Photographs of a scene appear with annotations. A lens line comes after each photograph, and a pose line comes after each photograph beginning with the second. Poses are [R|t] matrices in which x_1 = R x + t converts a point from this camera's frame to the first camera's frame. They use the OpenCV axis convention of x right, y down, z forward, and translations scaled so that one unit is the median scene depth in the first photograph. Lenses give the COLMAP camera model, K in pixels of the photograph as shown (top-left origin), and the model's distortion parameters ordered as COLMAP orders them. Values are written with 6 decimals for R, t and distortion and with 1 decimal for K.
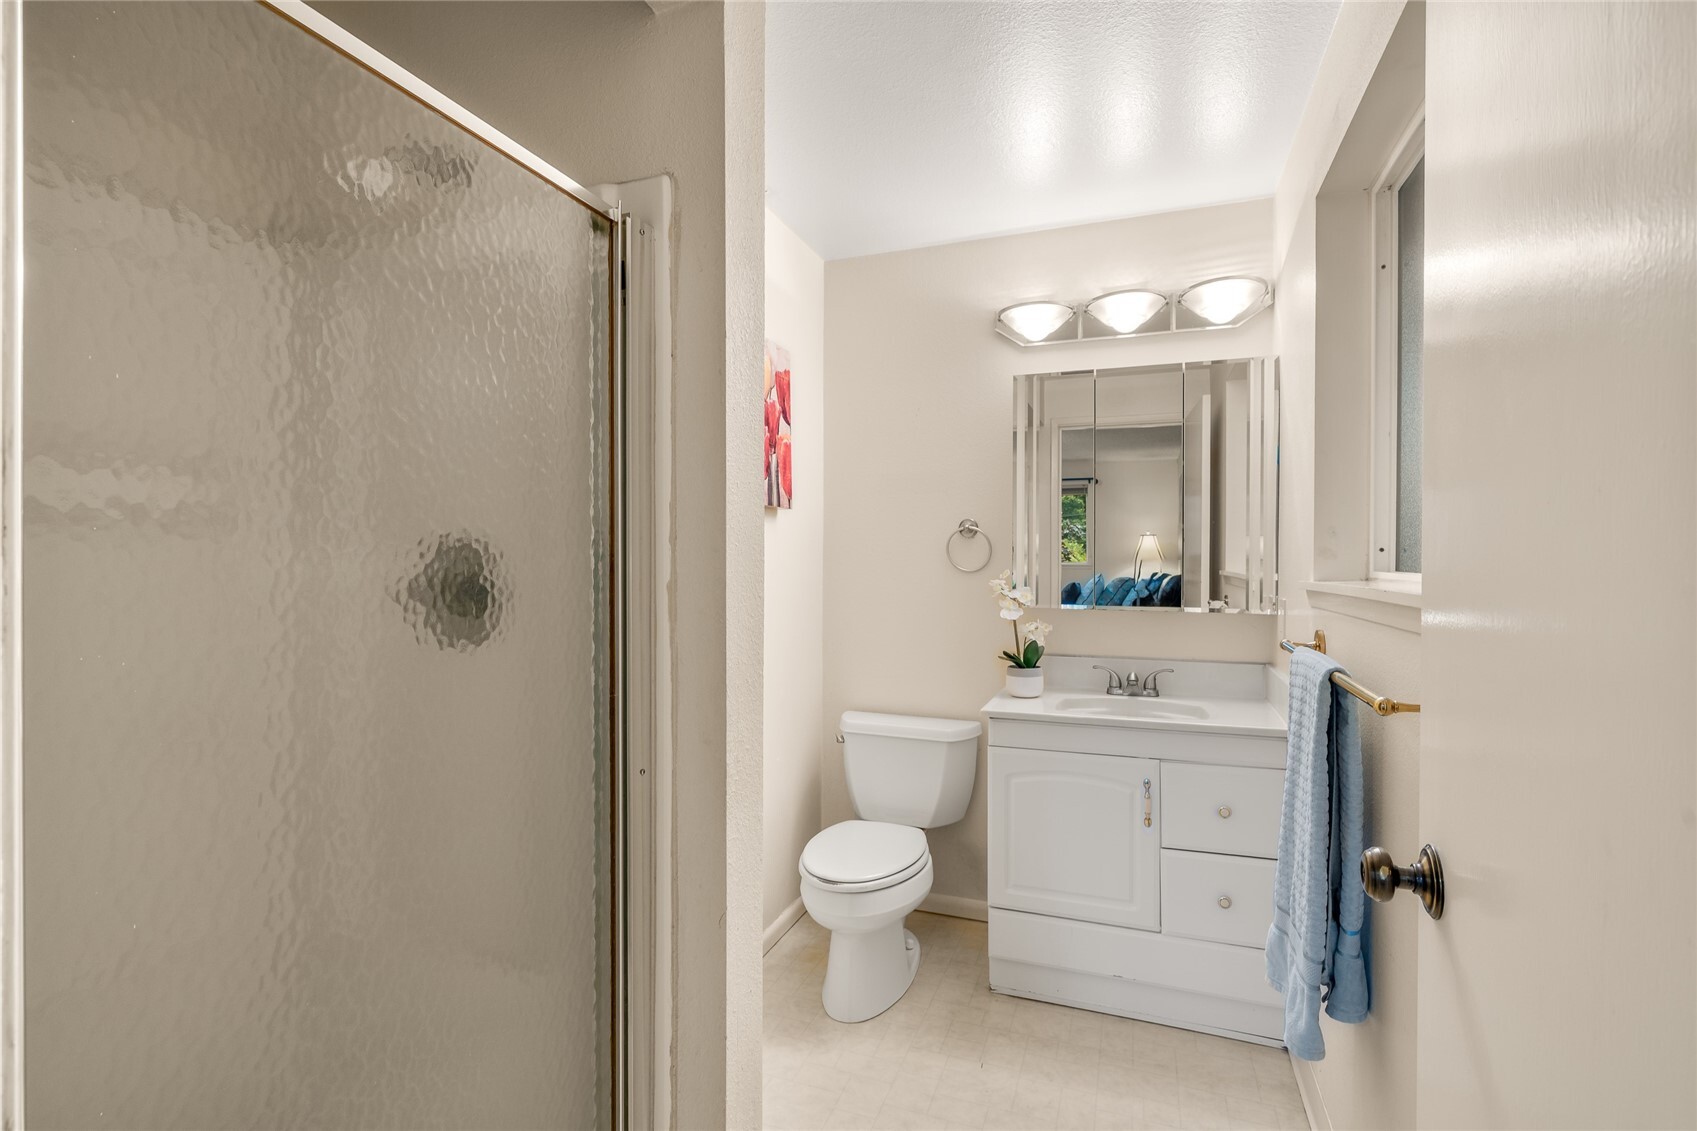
lens RADIAL K [[776.7, 0, 844.6], [0, 776.7, 567.4], [0, 0, 1]] dist [-0.007731, 0.001611]
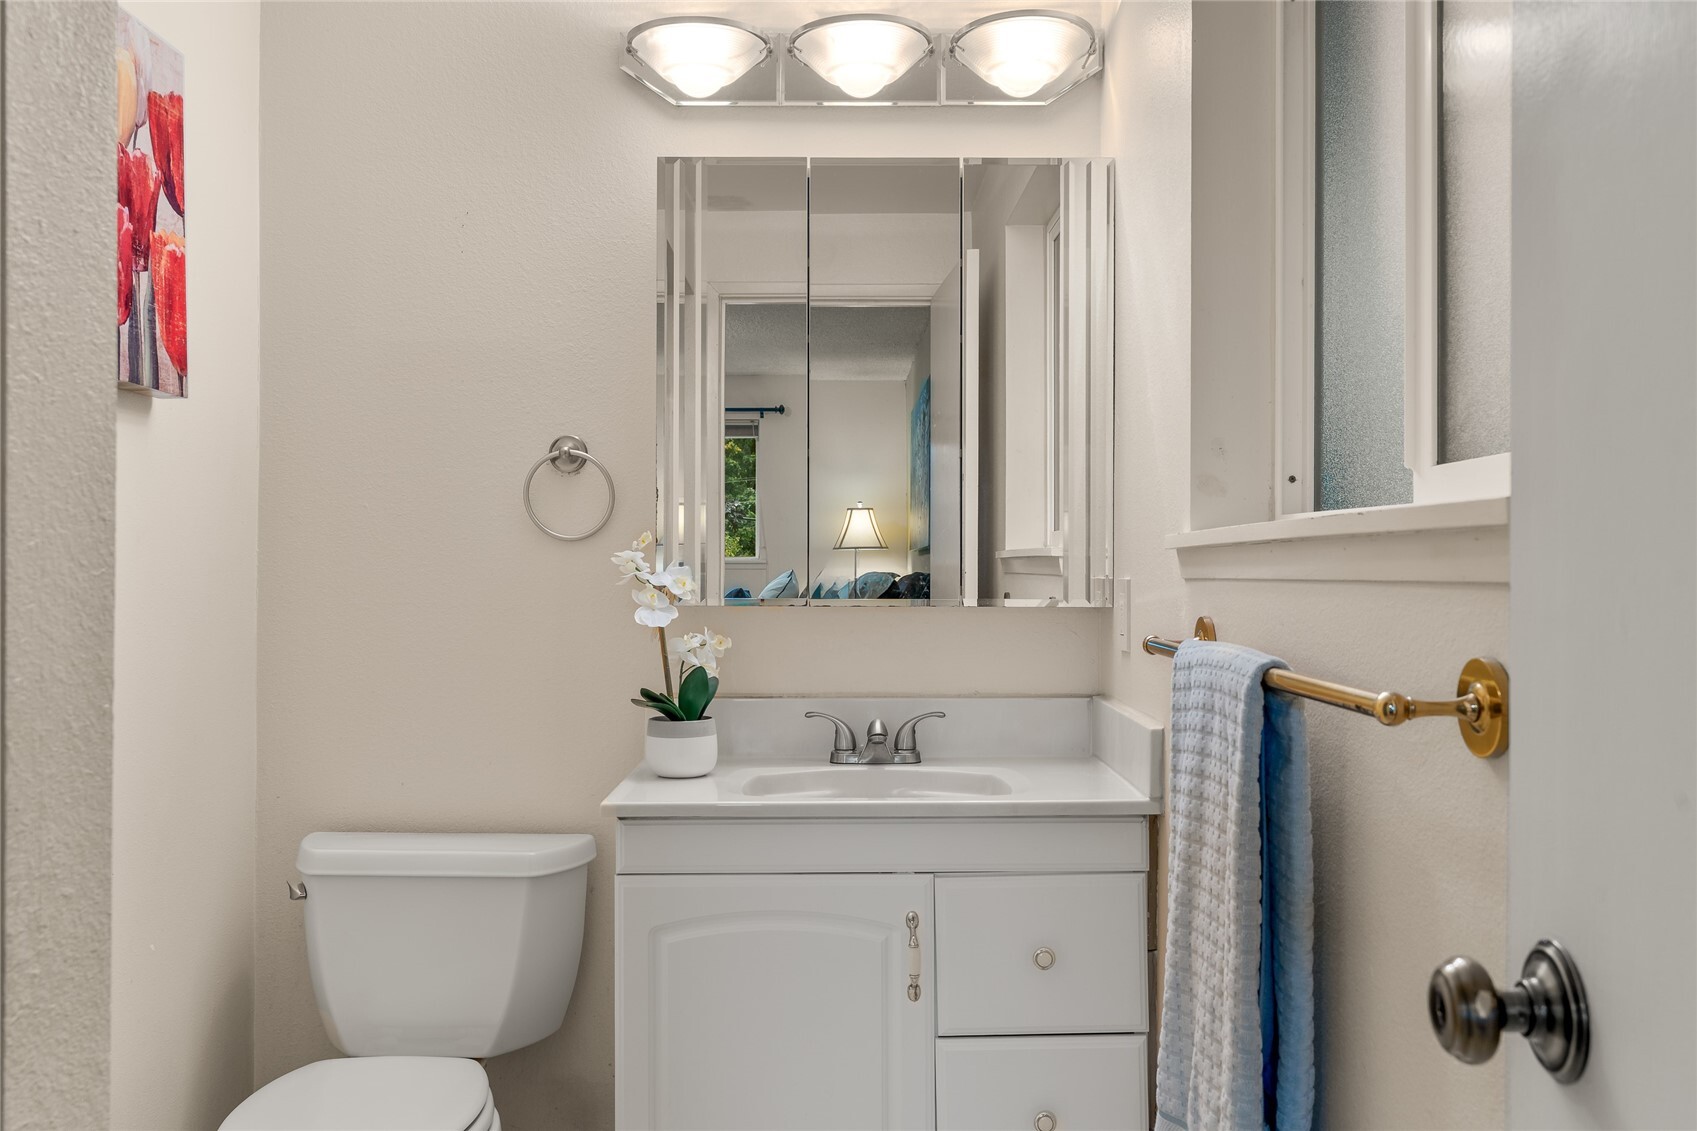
lens RADIAL K [[1425.8, 0, 840.6], [0, 1425.8, 552.1], [0, 0, 1]] dist [0.002093, 0.007253]
pose [[0.934501, 0.001646, 0.355957, -0.006753], [0.003237, 0.999909, -0.013122, 0.030536], [-0.355947, 0.013415, 0.934410, 0.075915]]
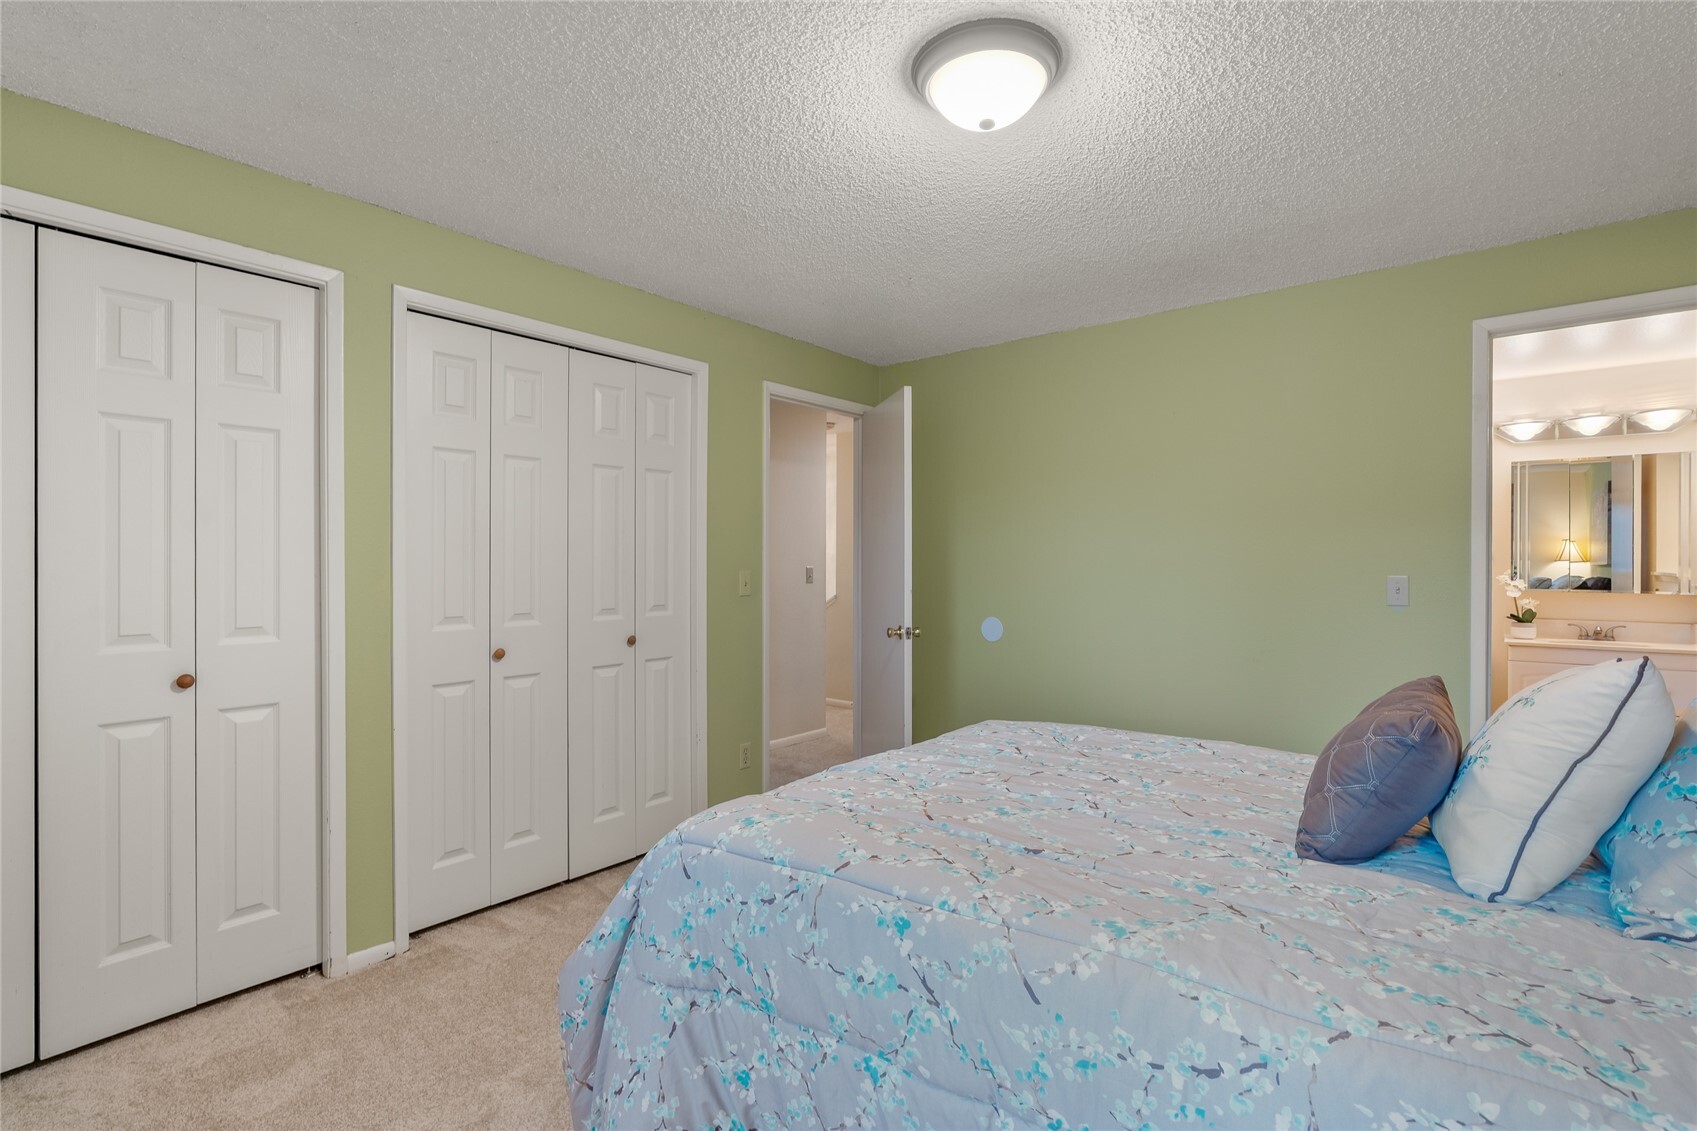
lens RADIAL K [[776.7, 0, 852.6], [0, 776.7, 565.4], [0, 0, 1]] dist [-0.007731, 0.001611]
pose [[0.941848, -0.000006, -0.336038, -0.651990], [-0.000817, 0.999997, -0.002306, -0.002162], [0.336037, 0.002446, 0.941846, -1.265253]]
